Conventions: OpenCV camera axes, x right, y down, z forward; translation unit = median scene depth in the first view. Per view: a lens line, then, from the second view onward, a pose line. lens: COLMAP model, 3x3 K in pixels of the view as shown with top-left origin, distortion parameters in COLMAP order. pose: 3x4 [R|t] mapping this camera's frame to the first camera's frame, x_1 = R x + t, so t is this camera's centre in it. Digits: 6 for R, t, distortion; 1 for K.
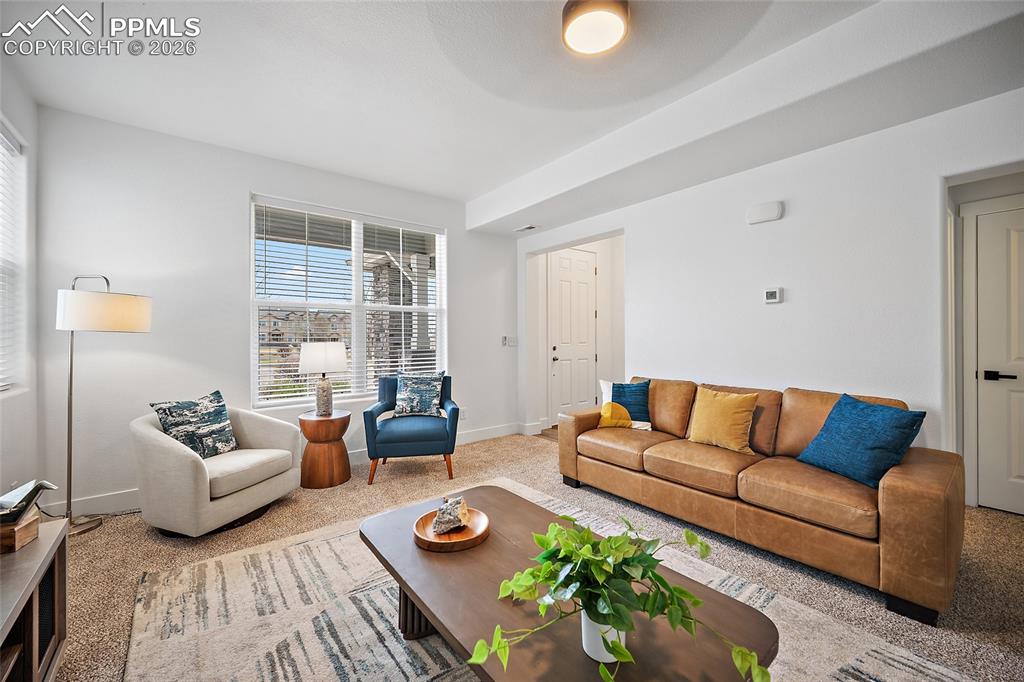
lens RADIAL K [[409.8, 0, 515.8], [0, 409.8, 338.8], [0, 0, 1]] dist [-0.001085, -0.000252]
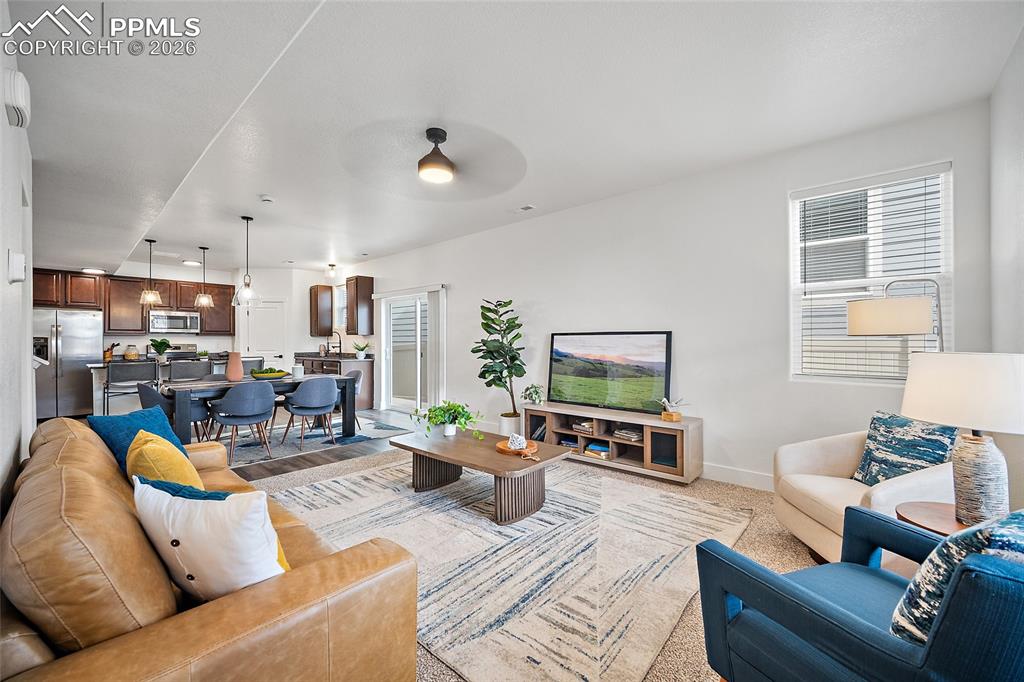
lens RADIAL K [[403.5, 0, 512.0], [0, 403.5, 341.0], [0, 0, 1]] dist [-0.002953, -0.000460]
pose [[-0.986561, 0.006976, -0.163247, 0.087790], [0.006024, 0.999962, 0.006331, -0.012059], [0.163285, 0.005262, -0.986565, 1.560880]]
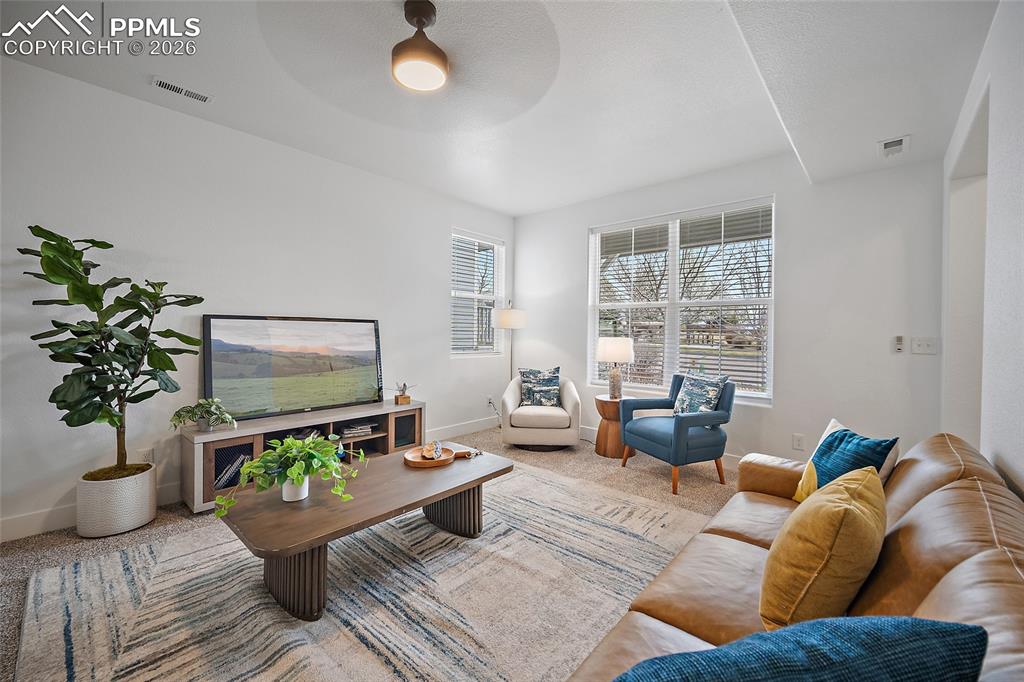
lens RADIAL K [[410.6, 0, 510.4], [0, 410.6, 336.8], [0, 0, 1]] dist [-0.001011, -0.000140]
pose [[0.152752, 0.018234, -0.988096, 0.782684], [-0.018676, 0.999704, 0.015561, -0.006849], [0.988088, 0.016077, 0.153047, 0.597560]]
